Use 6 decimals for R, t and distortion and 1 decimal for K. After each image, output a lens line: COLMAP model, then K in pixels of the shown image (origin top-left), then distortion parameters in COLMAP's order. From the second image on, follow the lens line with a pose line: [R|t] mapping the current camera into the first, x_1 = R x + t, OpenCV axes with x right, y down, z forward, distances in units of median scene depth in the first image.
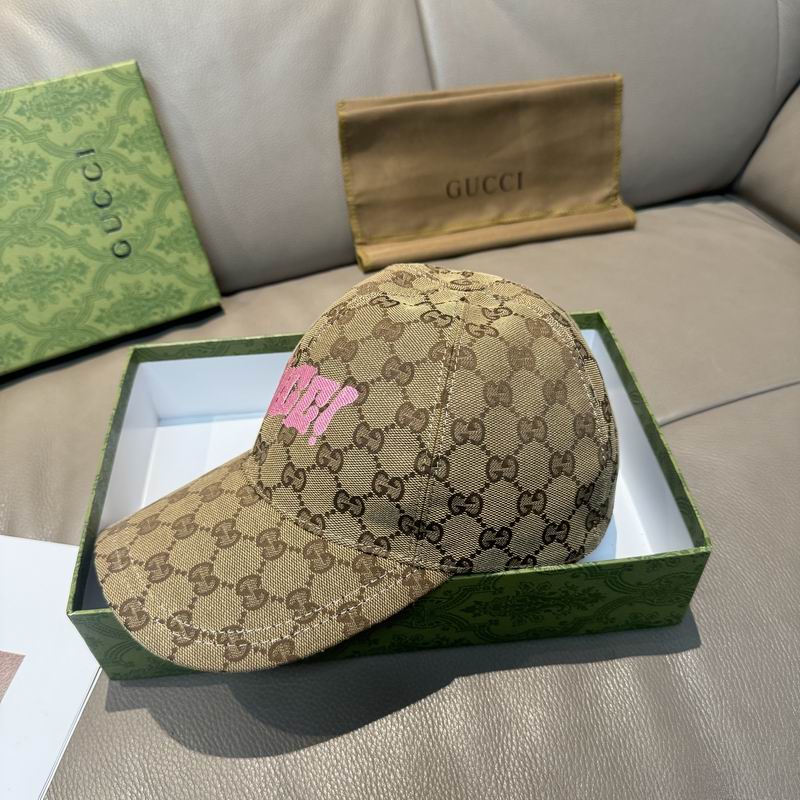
lens RADIAL K [[778.7, 0, 397.9], [0, 778.7, 401.5], [0, 0, 1]] dist [-0.009482, -0.022536]
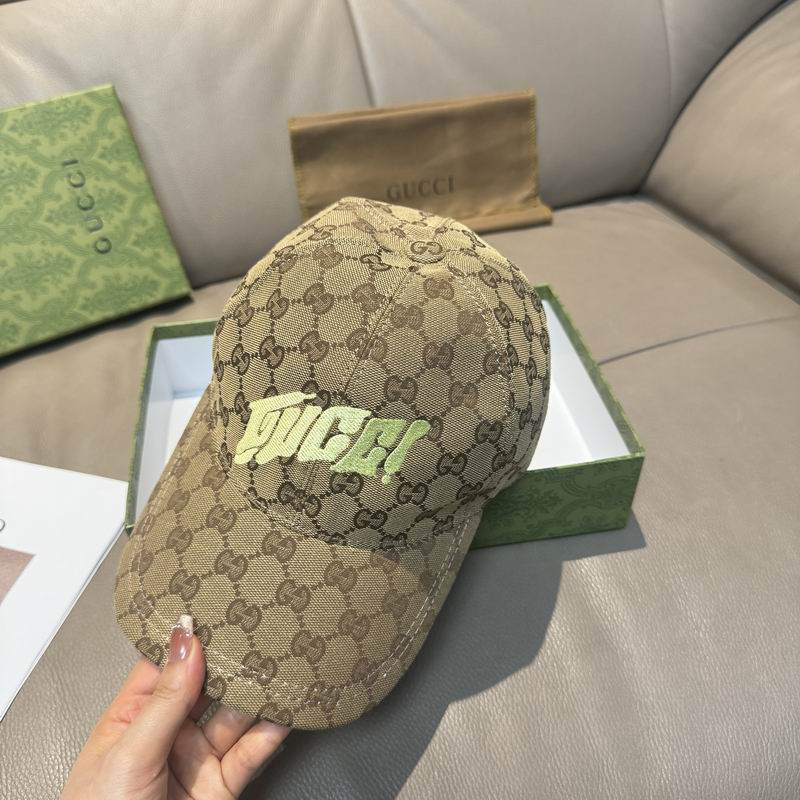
lens RADIAL K [[775.3, 0, 397.6], [0, 775.3, 401.0], [0, 0, 1]] dist [-0.022613, -0.001239]
pose [[0.998733, -0.032390, 0.038523, 0.029078], [0.033907, 0.998648, -0.039394, 0.093787], [-0.037195, 0.040650, 0.998481, -0.149388]]
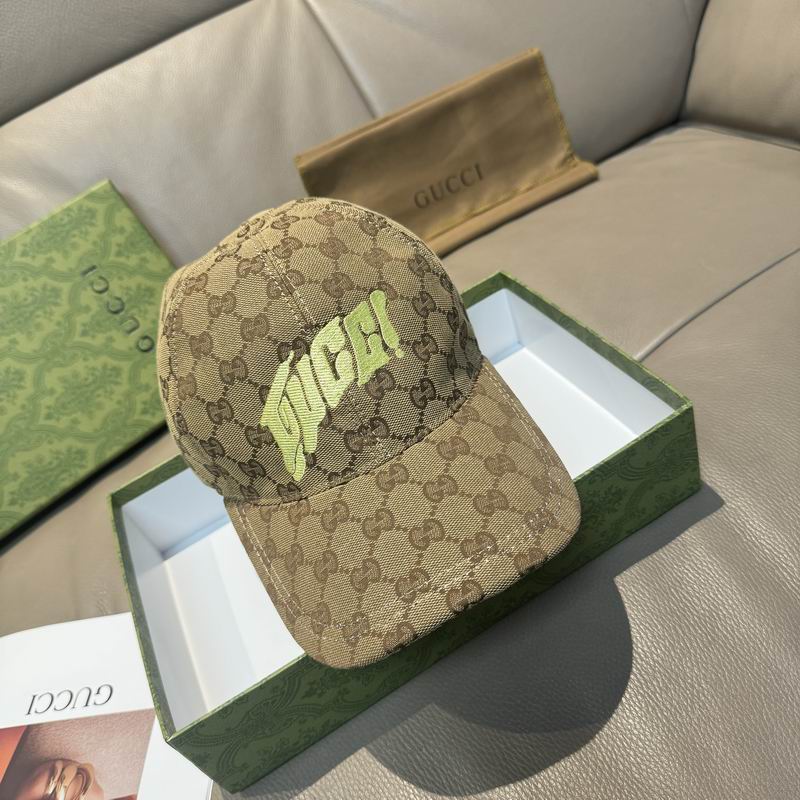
lens RADIAL K [[772.0, 0, 401.0], [0, 772.0, 399.4], [0, 0, 1]] dist [0.049014, -0.146434]
pose [[0.948508, -0.311028, -0.059958, 0.027356], [0.305698, 0.948426, -0.083884, 0.079954], [0.082956, 0.061236, 0.994670, -0.050043]]
